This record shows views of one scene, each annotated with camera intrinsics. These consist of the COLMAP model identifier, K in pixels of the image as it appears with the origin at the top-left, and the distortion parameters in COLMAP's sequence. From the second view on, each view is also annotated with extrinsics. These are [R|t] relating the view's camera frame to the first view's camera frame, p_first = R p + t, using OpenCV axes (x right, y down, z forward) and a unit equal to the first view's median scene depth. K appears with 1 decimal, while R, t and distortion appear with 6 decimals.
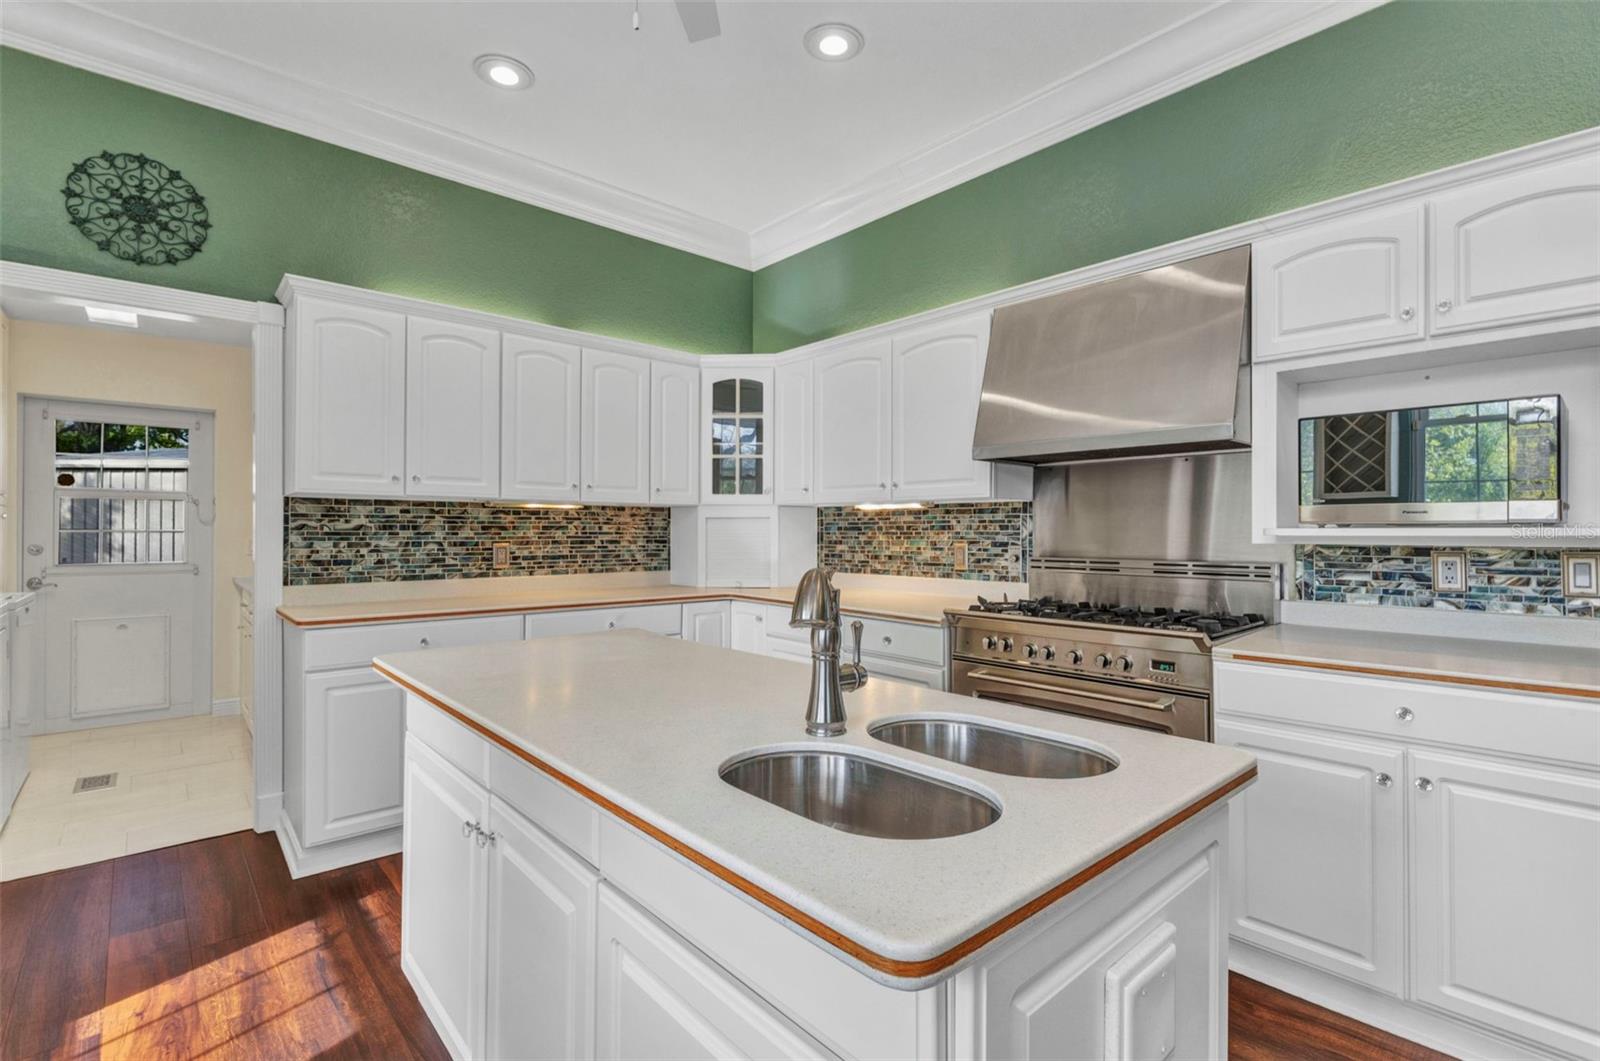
lens RADIAL K [[729.1, 0, 809.7], [0, 729.1, 521.9], [0, 0, 1]] dist [-0.001566, -0.000420]
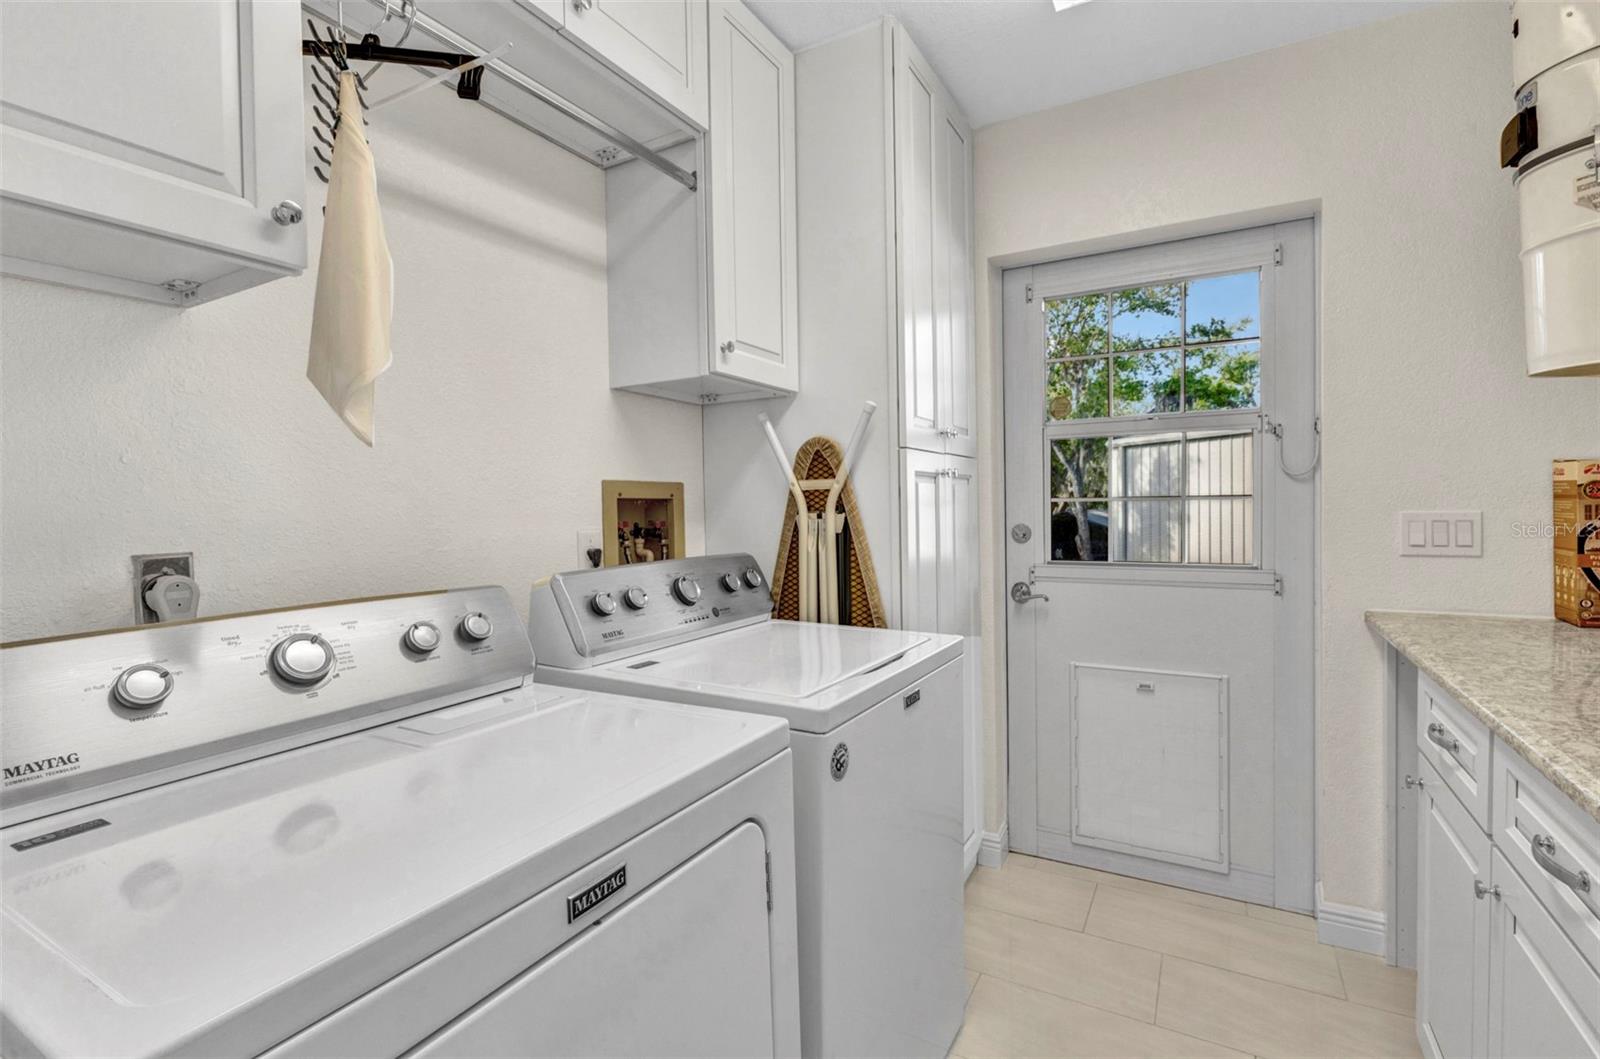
lens RADIAL K [[729.1, 0, 809.7], [0, 729.1, 520.9], [0, 0, 1]] dist [-0.001566, -0.000420]
pose [[0.318808, 0.015948, -0.947685, -0.721219], [0.027719, 0.999274, 0.026141, 0.011170], [0.947414, -0.034603, 0.318134, 0.829608]]
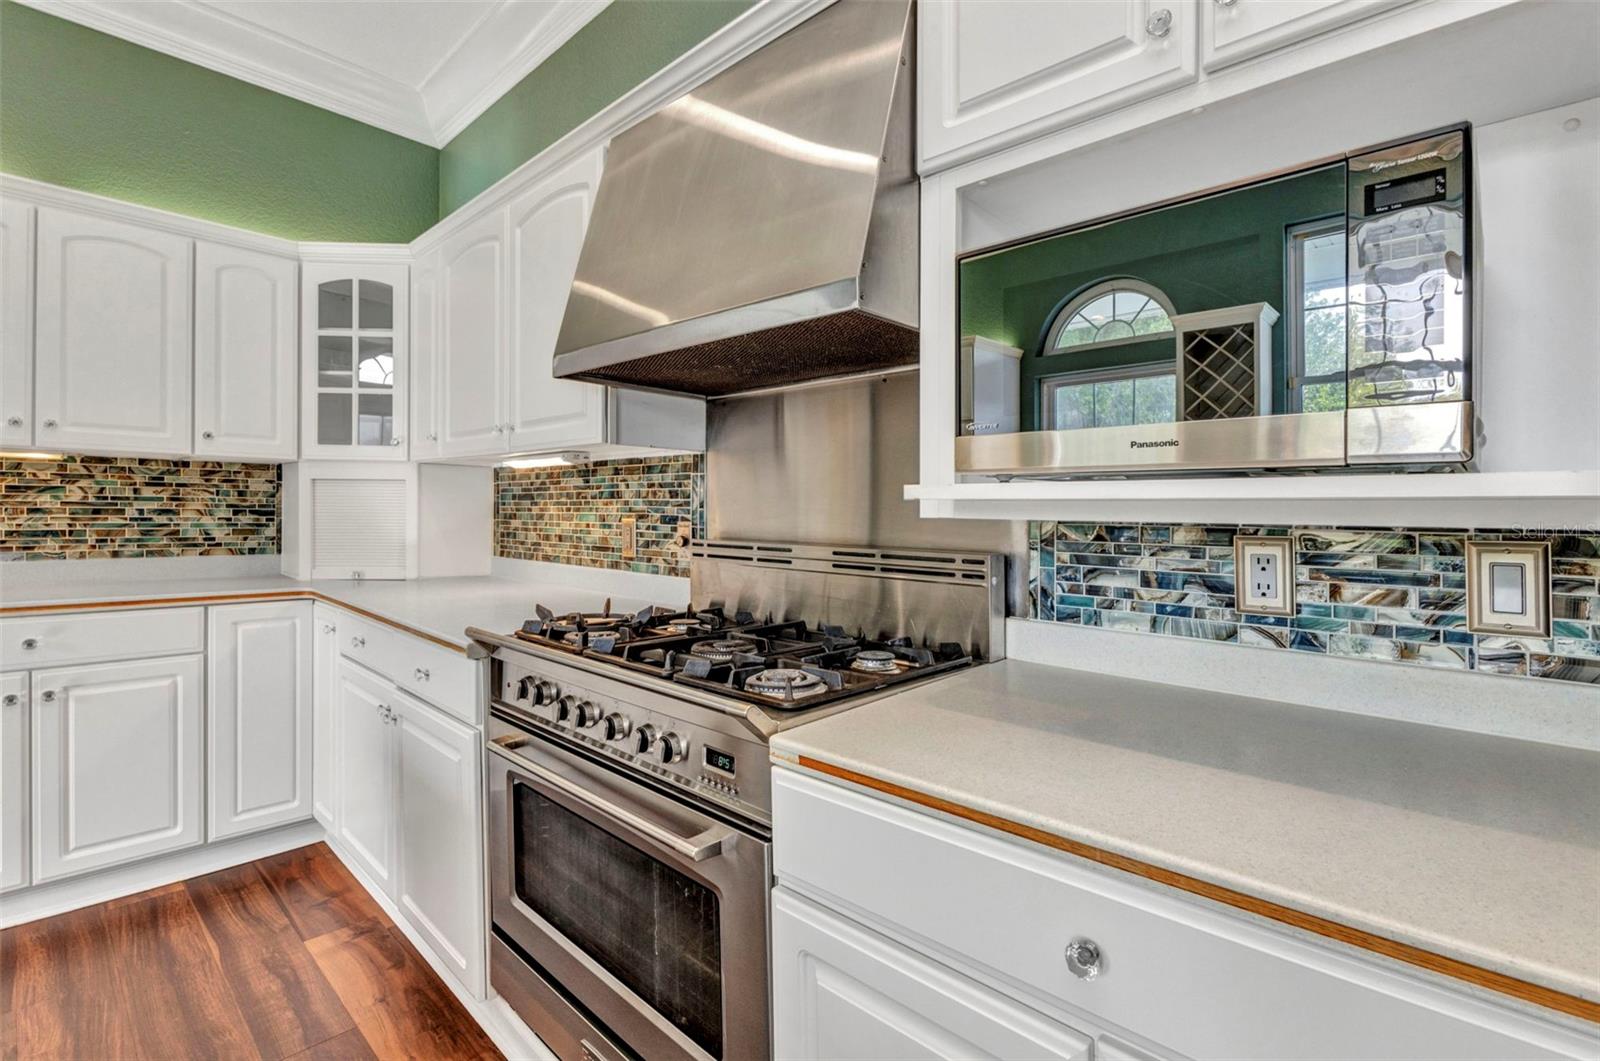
lens RADIAL K [[738.0, 0, 799.4], [0, 738.0, 495.5], [0, 0, 1]] dist [-0.001645, -0.000697]
pose [[0.997071, 0.012068, 0.075529, 0.327584], [-0.011498, 0.999902, -0.007979, 0.012870], [-0.075618, 0.007087, 0.997112, 0.322443]]
